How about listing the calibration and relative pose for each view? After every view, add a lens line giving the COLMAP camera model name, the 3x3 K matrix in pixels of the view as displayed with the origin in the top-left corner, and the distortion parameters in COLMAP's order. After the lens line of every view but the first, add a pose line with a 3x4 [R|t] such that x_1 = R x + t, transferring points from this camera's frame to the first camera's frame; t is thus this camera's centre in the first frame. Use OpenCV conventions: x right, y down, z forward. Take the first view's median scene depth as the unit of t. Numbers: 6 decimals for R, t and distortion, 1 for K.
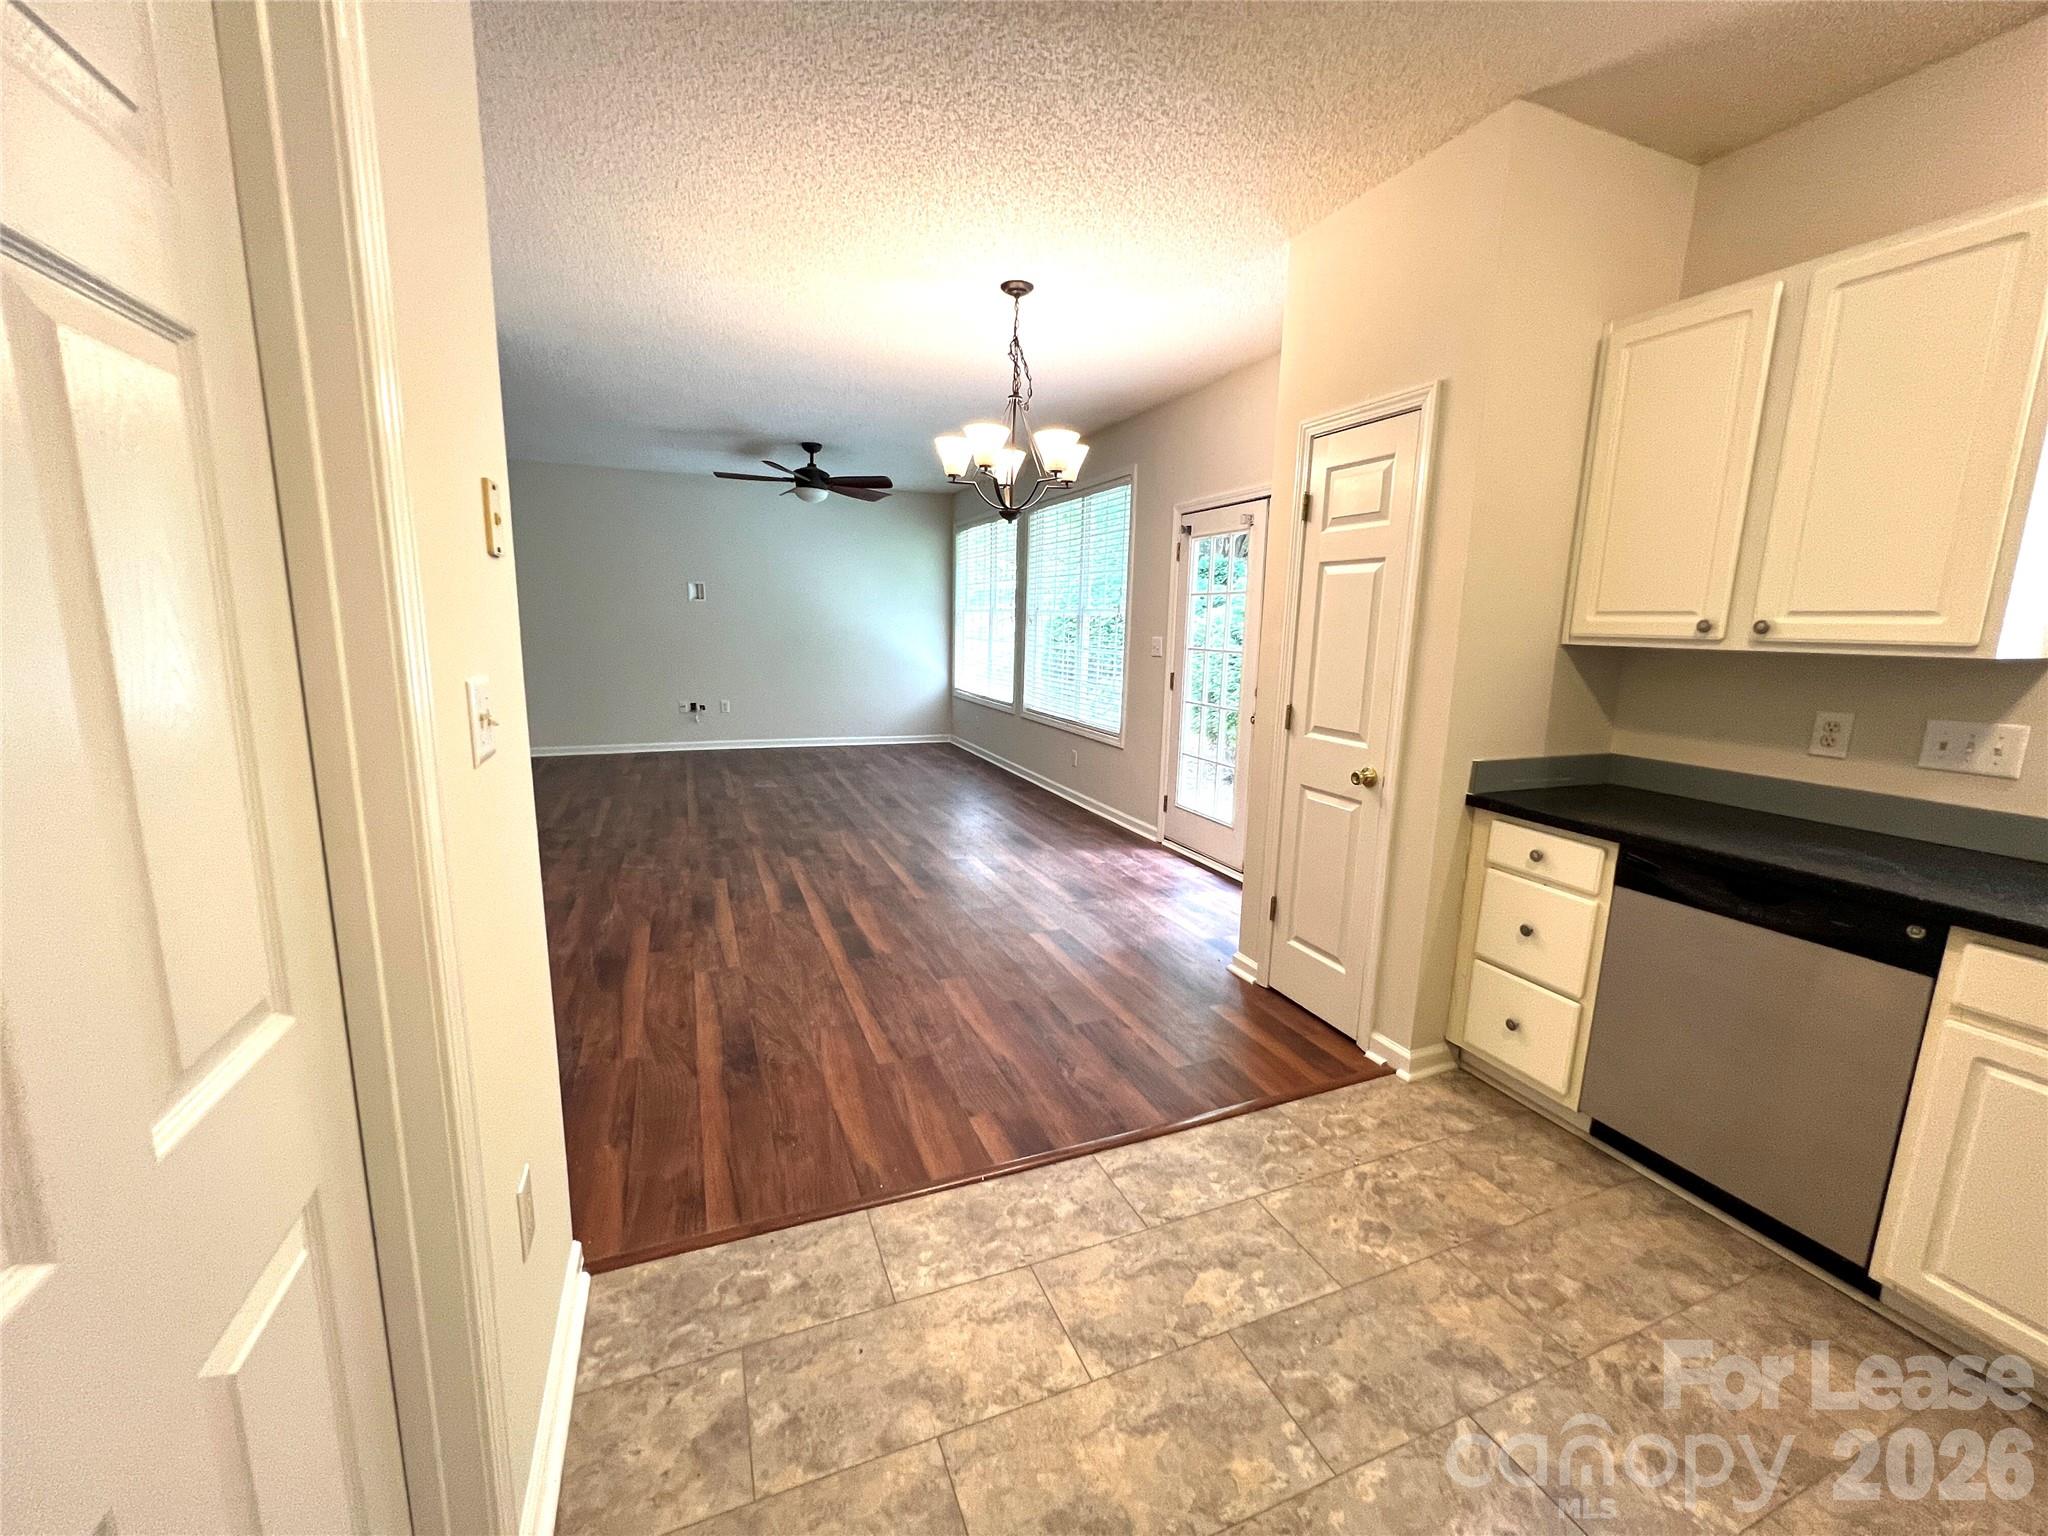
lens RADIAL K [[821.8, 0, 1017.7], [0, 821.8, 767.3], [0, 0, 1]] dist [-0.000992, 0.000376]
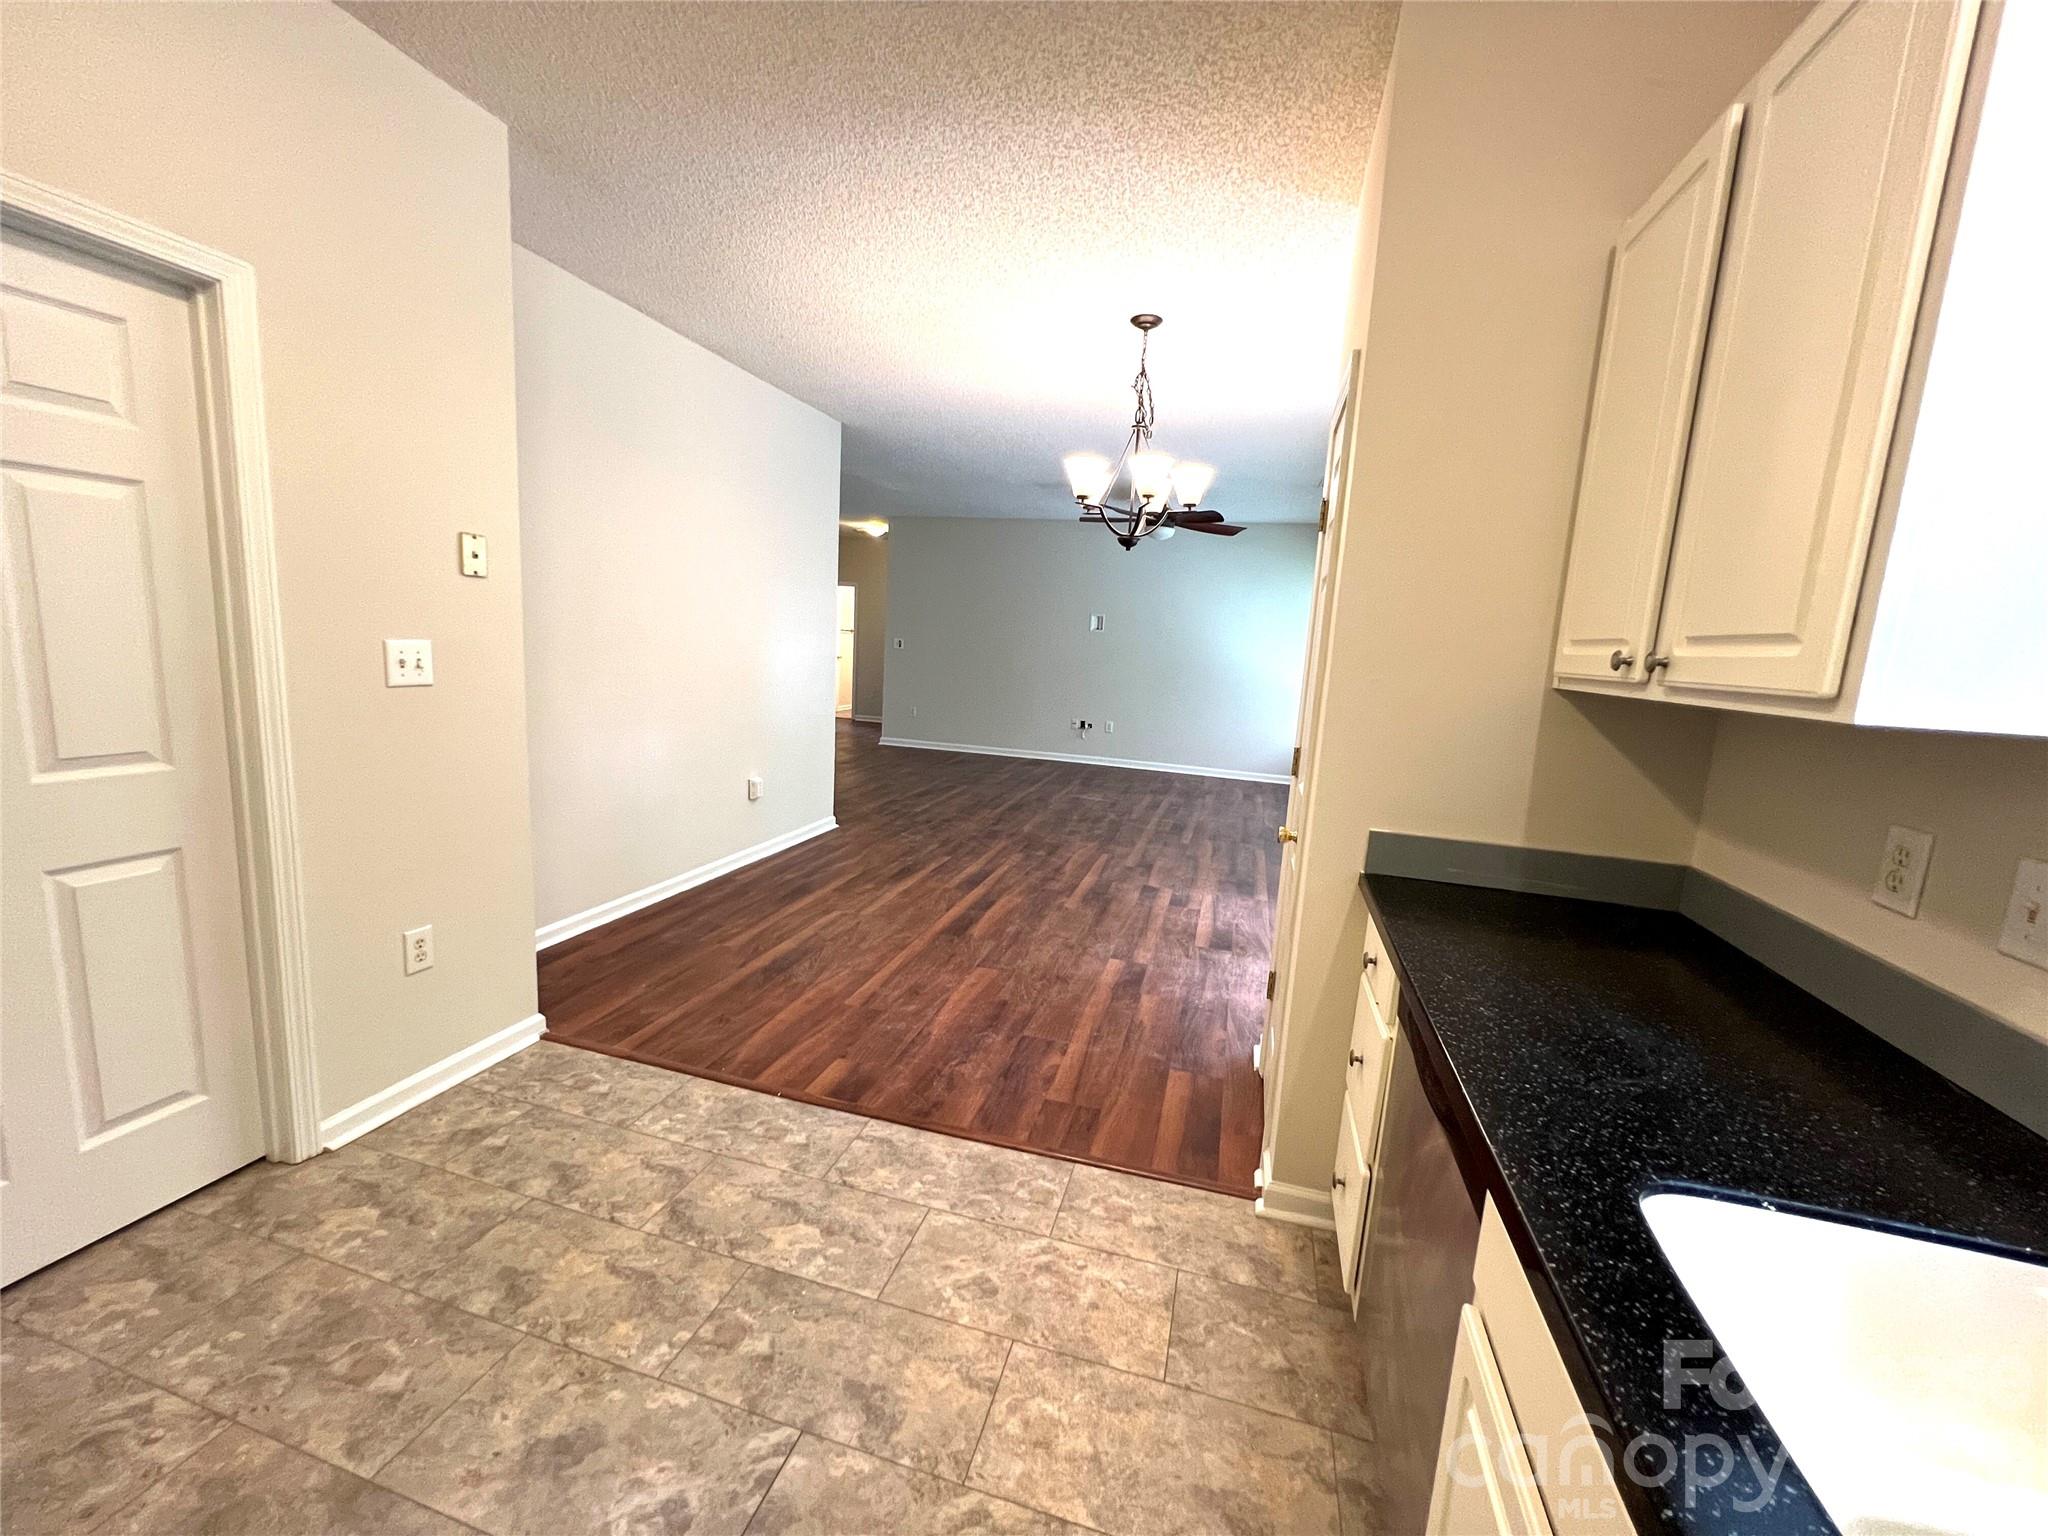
lens RADIAL K [[821.8, 0, 1017.7], [0, 821.8, 767.3], [0, 0, 1]] dist [-0.000992, 0.000376]
pose [[0.785457, 0.121187, -0.606935, 0.556998], [-0.149897, 0.988696, 0.003427, -0.013977], [0.600490, 0.088286, 0.794744, 0.138608]]
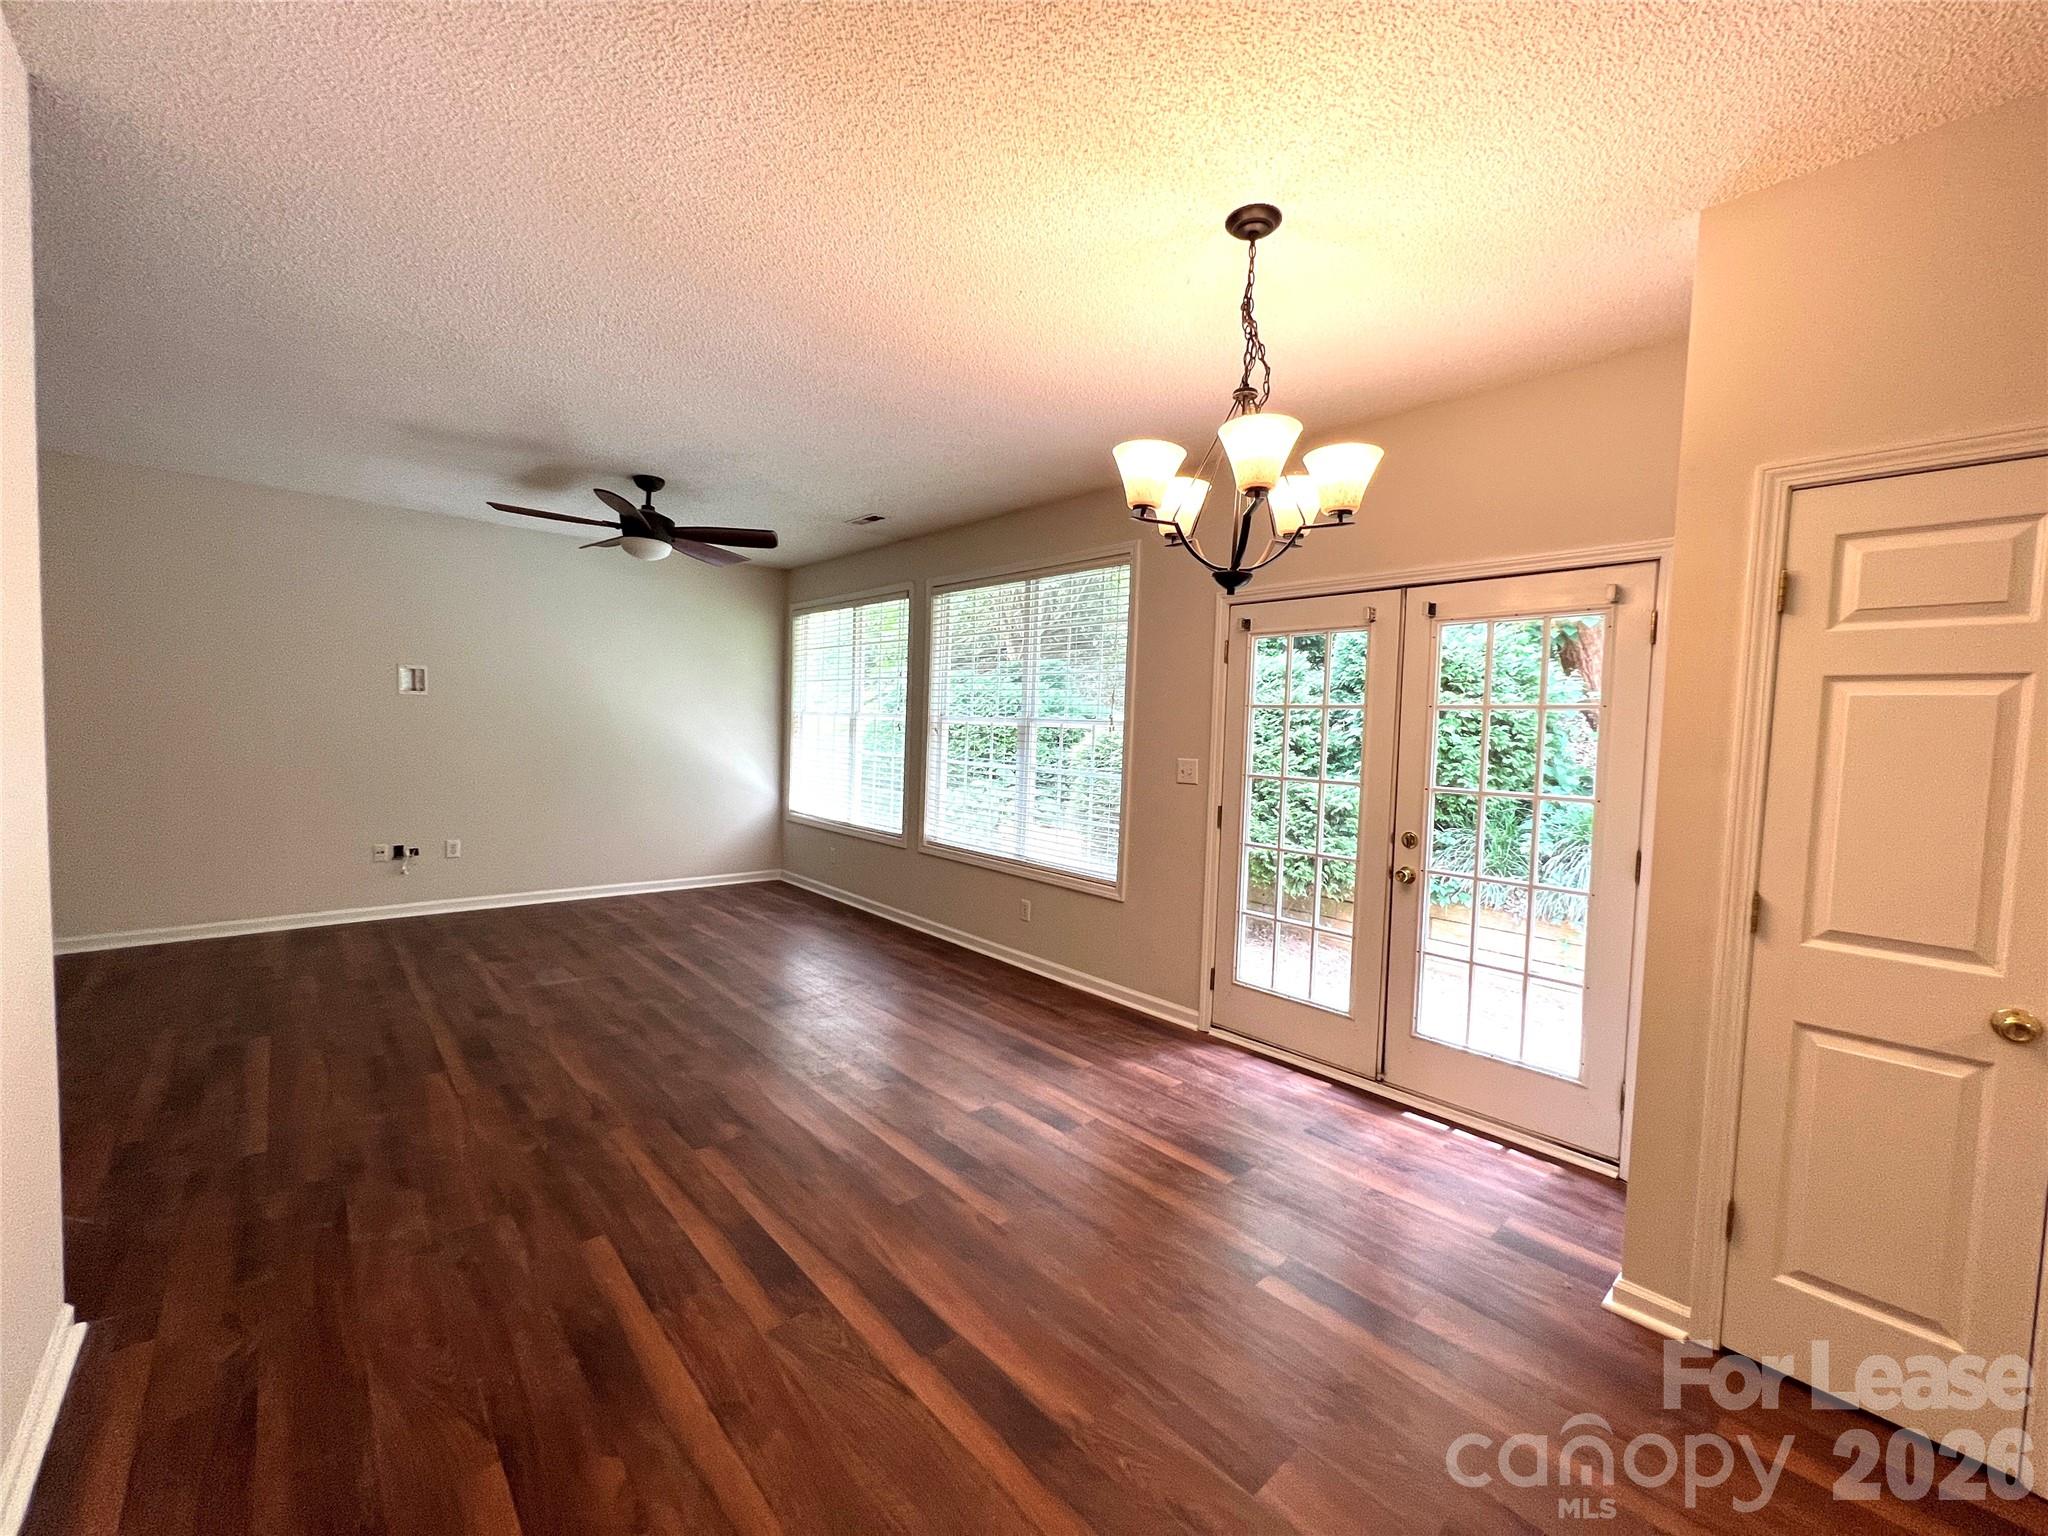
lens RADIAL K [[821.8, 0, 1017.7], [0, 821.8, 767.3], [0, 0, 1]] dist [-0.000992, 0.000376]
pose [[0.940184, -0.005831, 0.340618, -0.377797], [0.045224, 0.993141, -0.107827, -0.117058], [-0.337653, 0.116782, 0.933998, 0.526560]]
